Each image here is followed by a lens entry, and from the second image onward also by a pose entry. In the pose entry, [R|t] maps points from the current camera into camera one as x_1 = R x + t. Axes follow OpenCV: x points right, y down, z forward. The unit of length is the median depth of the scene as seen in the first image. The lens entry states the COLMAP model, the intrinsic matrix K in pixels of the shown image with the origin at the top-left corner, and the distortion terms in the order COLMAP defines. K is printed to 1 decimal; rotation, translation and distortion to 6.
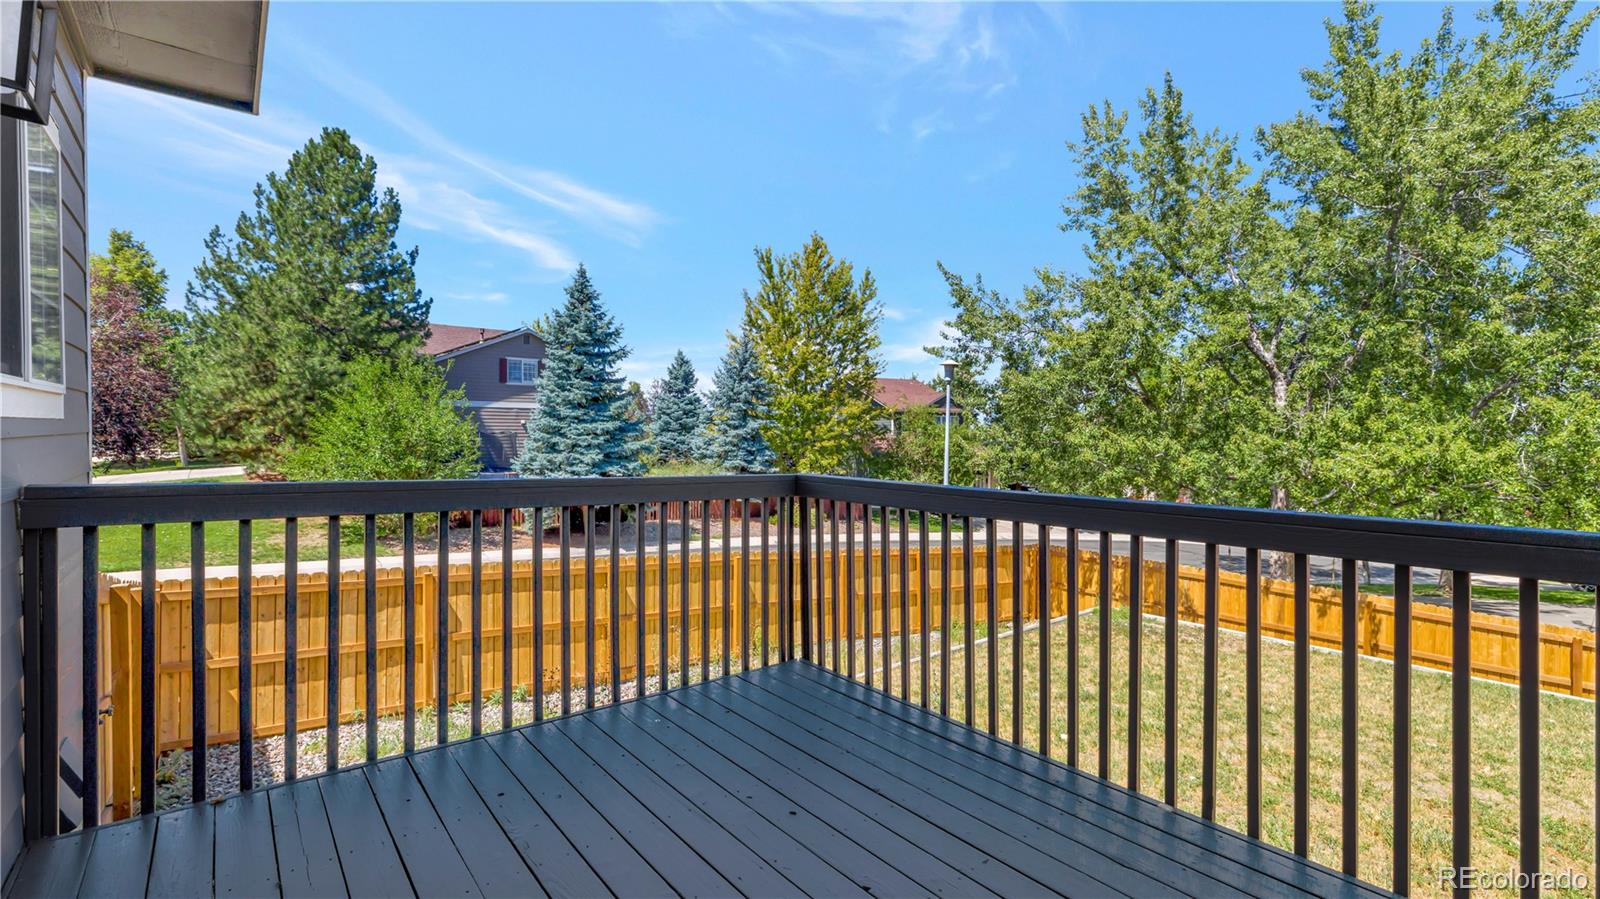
lens RADIAL K [[718.4, 0, 802.4], [0, 718.4, 436.9], [0, 0, 1]] dist [0.003244, 0.000433]
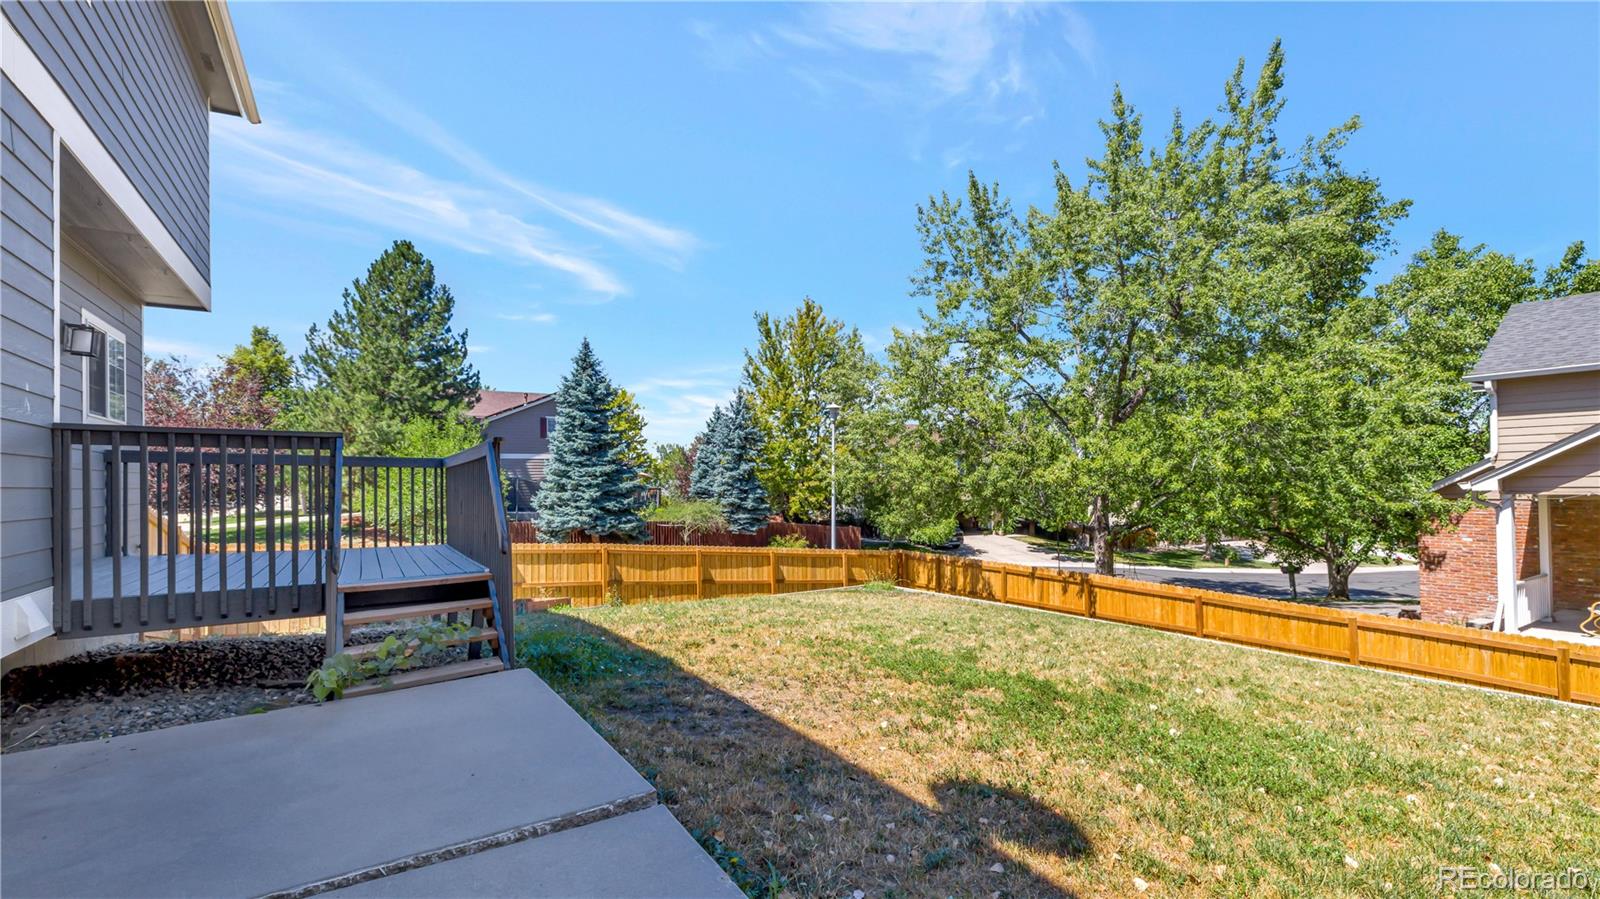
lens RADIAL K [[718.4, 0, 799.6], [0, 718.4, 464.8], [0, 0, 1]] dist [0.003244, 0.000433]
pose [[0.991081, -0.027749, -0.130341, 0.205114], [0.023407, 0.999123, -0.034725, 0.026558], [0.131190, 0.031364, 0.990861, -0.156292]]
